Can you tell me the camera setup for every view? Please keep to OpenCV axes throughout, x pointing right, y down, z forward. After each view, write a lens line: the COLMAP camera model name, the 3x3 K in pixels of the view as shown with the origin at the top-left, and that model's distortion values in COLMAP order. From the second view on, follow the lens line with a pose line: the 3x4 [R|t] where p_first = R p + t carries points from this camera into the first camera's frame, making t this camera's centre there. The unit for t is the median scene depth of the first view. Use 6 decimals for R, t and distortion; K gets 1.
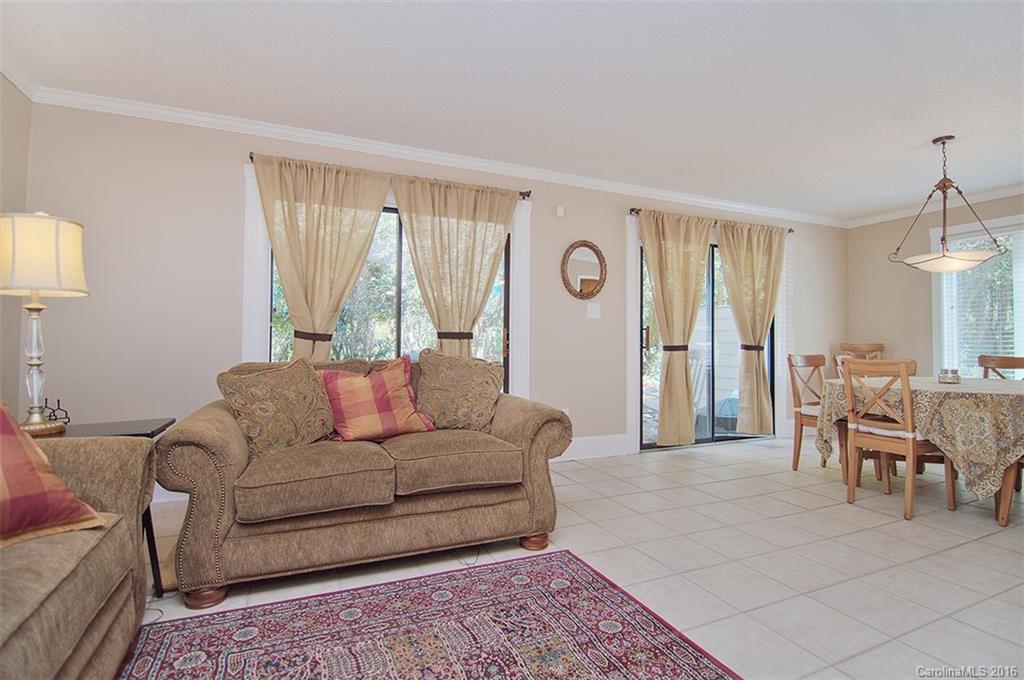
lens RADIAL K [[500.9, 0, 508.5], [0, 500.9, 337.2], [0, 0, 1]] dist [-0.014350, -0.001878]
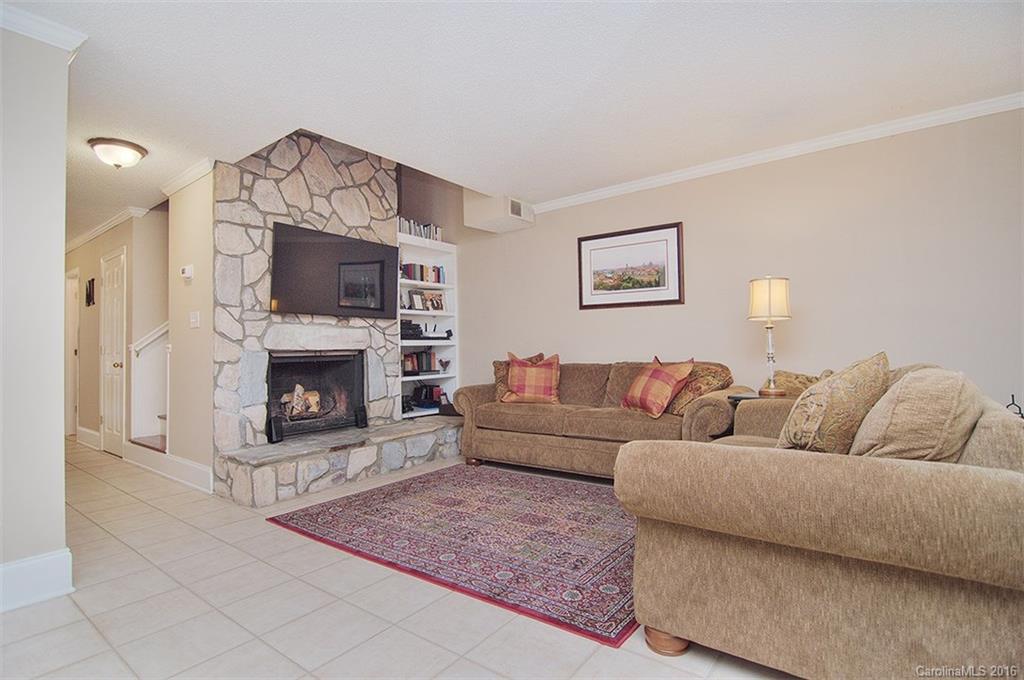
lens RADIAL K [[500.9, 0, 508.1], [0, 500.9, 338.5], [0, 0, 1]] dist [-0.014350, -0.001878]
pose [[-0.880562, -0.000069, -0.473931, 0.577152], [0.021998, 0.998916, -0.041018, 0.029546], [0.473420, -0.046544, -0.879606, 1.561669]]
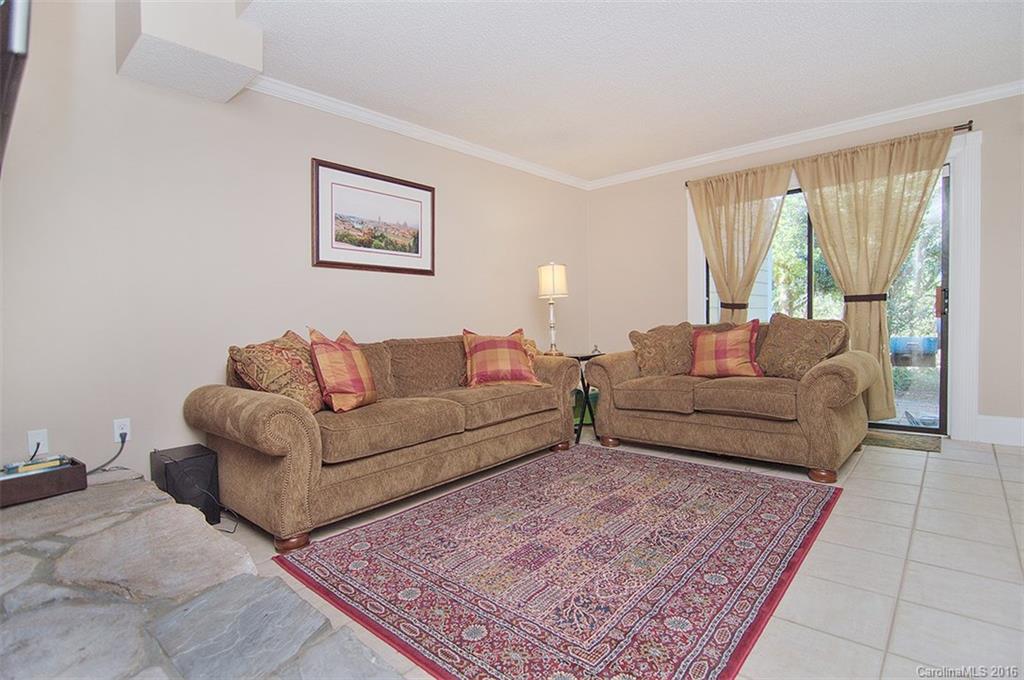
lens RADIAL K [[500.9, 0, 516.8], [0, 500.9, 346.2], [0, 0, 1]] dist [-0.014350, -0.001878]
pose [[0.413934, 0.029436, -0.909831, 0.834849], [0.049261, 0.997288, 0.054677, 0.006917], [0.908973, -0.067451, 0.411362, -0.112248]]
